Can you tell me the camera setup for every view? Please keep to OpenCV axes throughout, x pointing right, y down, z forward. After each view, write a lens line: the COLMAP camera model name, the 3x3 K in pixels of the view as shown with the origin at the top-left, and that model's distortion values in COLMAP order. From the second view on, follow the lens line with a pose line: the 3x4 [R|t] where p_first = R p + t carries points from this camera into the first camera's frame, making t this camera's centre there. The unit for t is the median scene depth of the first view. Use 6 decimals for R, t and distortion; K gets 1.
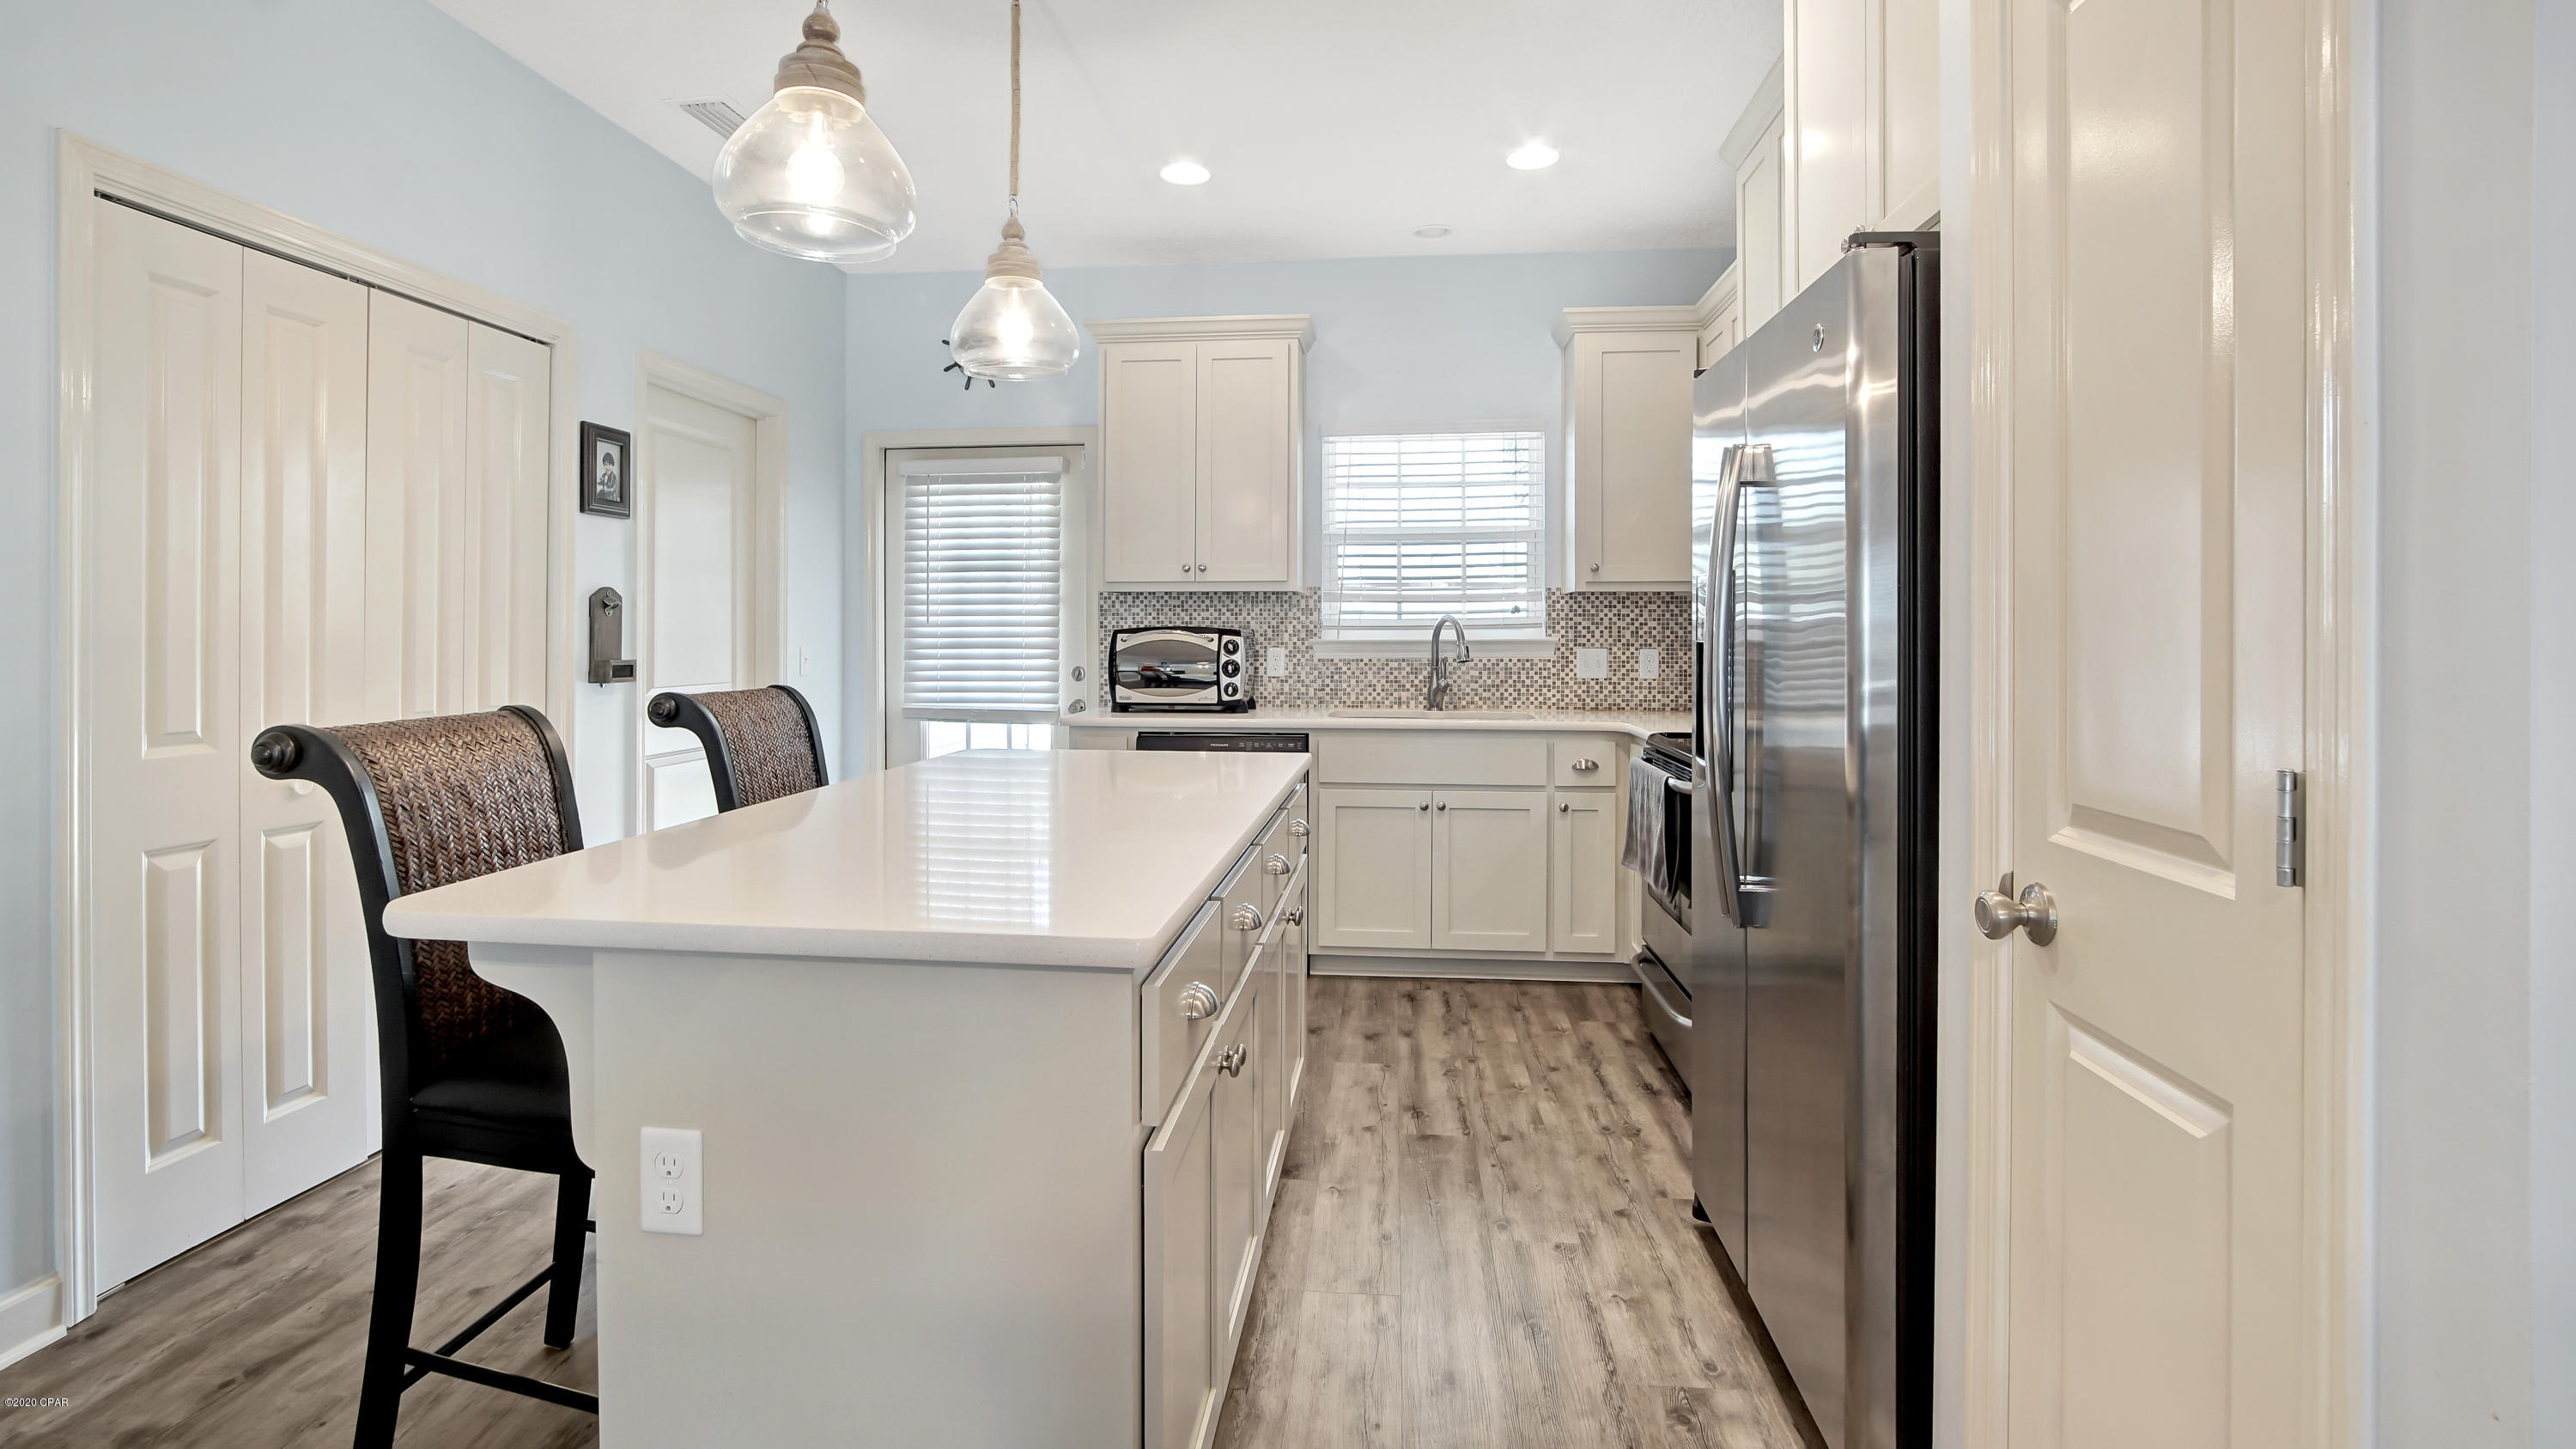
lens RADIAL K [[1211.0, 0, 1279.3], [0, 1211.0, 636.6], [0, 0, 1]] dist [-0.025137, 0.000473]
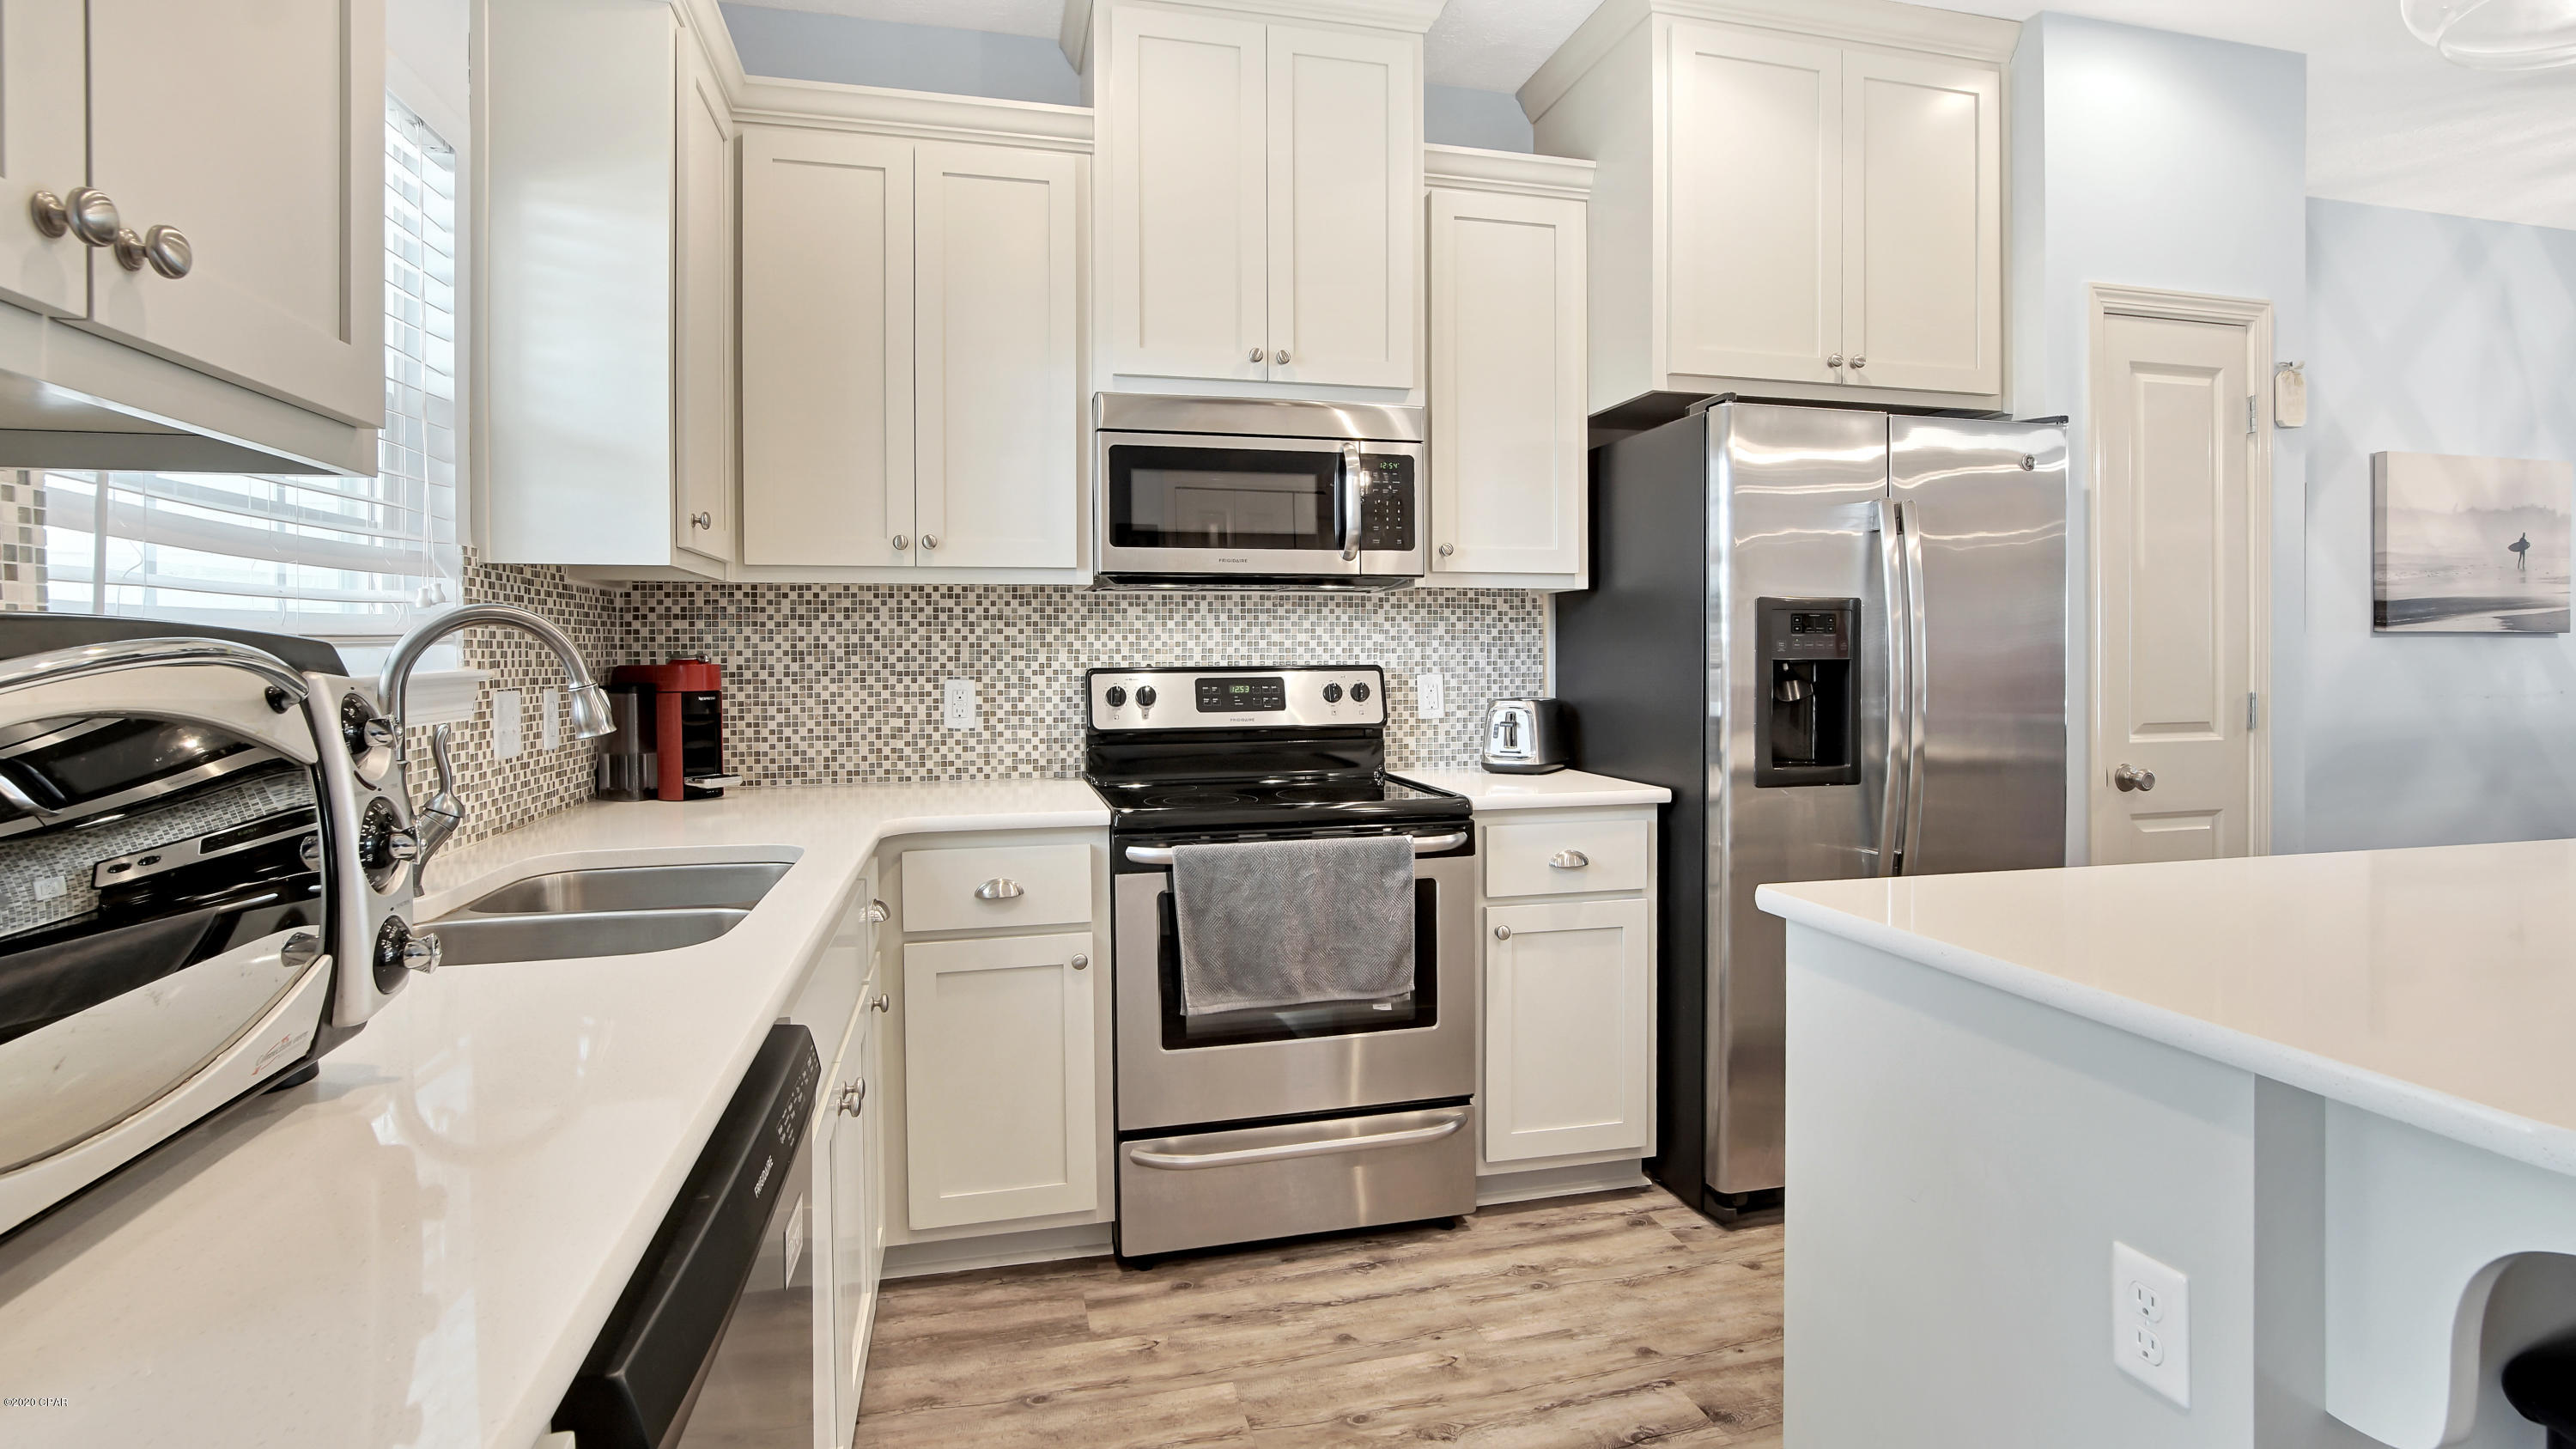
lens RADIAL K [[1200.5, 0, 1278.7], [0, 1200.5, 662.7], [0, 0, 1]] dist [-0.040787, 0.016105]
pose [[-0.331433, -0.010032, 0.943425, -0.334366], [0.004786, 0.999913, 0.012314, -0.005307], [-0.943467, 0.008596, -0.331356, 1.191152]]
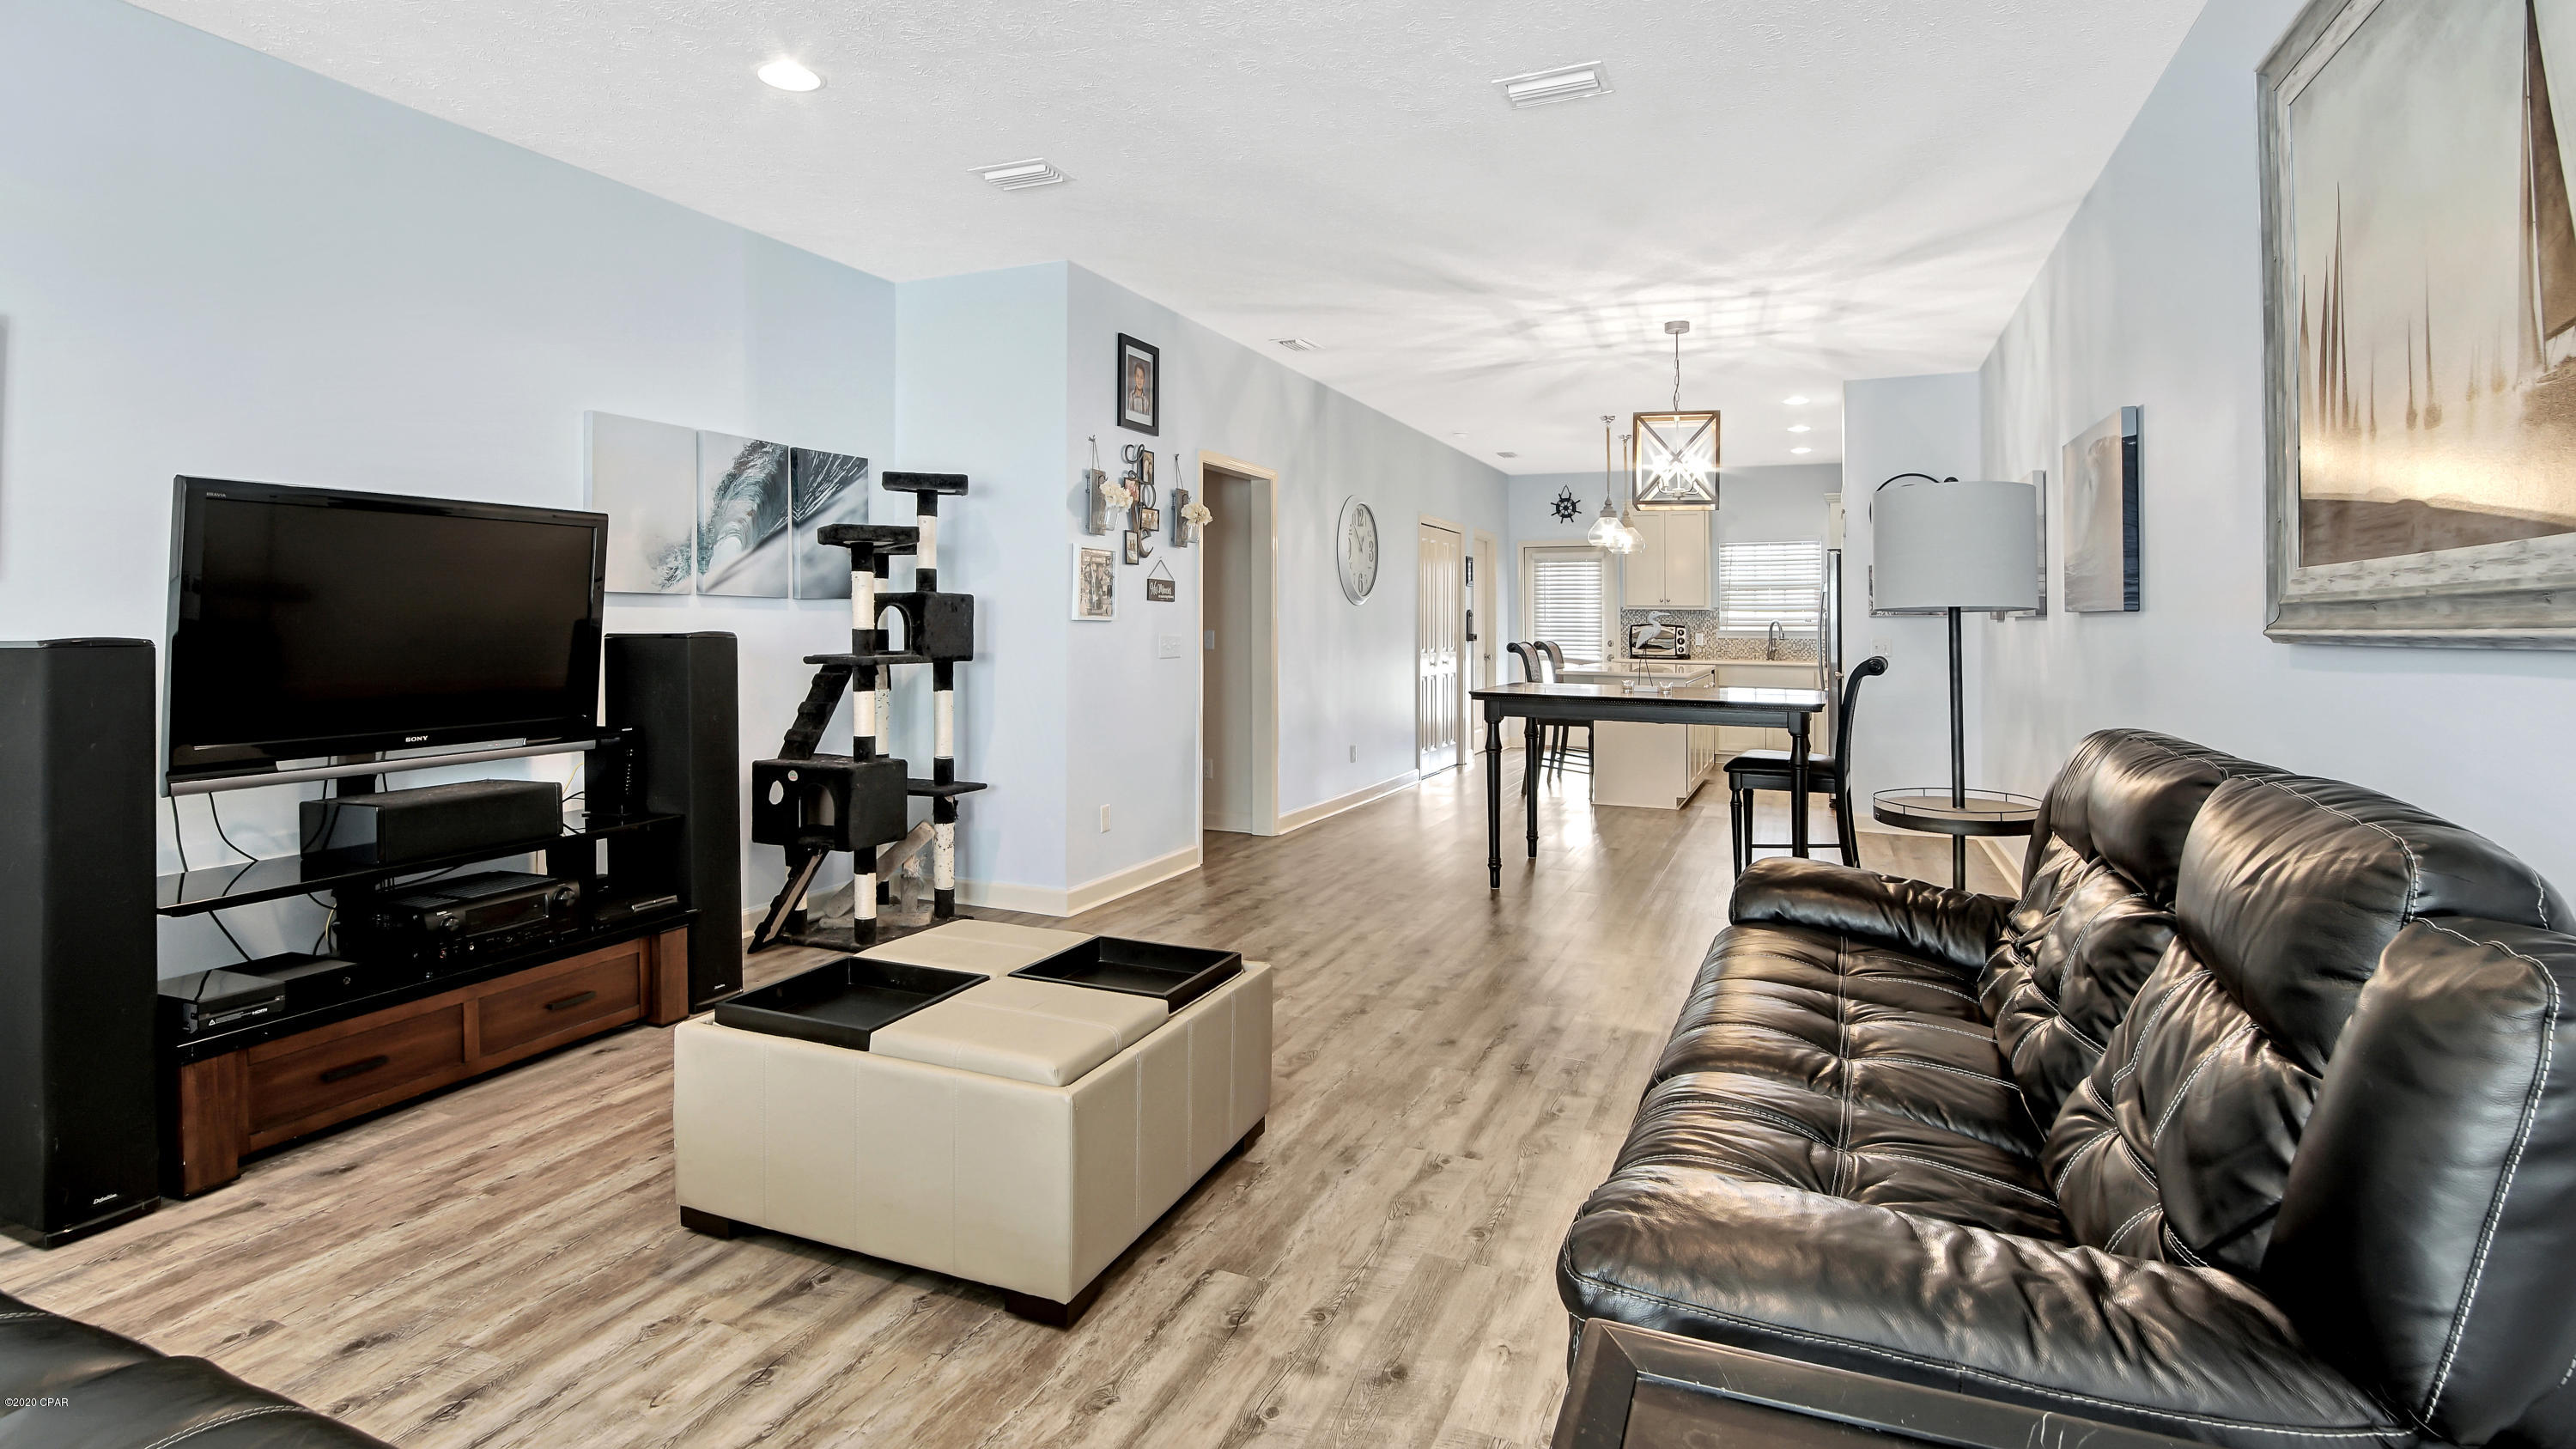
lens RADIAL K [[1211.0, 0, 1279.3], [0, 1211.0, 636.6], [0, 0, 1]] dist [-0.025137, 0.000473]
pose [[0.951279, 0.016292, -0.307899, -0.075402], [-0.014646, 0.999863, 0.007656, 0.011649], [0.307982, -0.002774, 0.951388, -2.025122]]
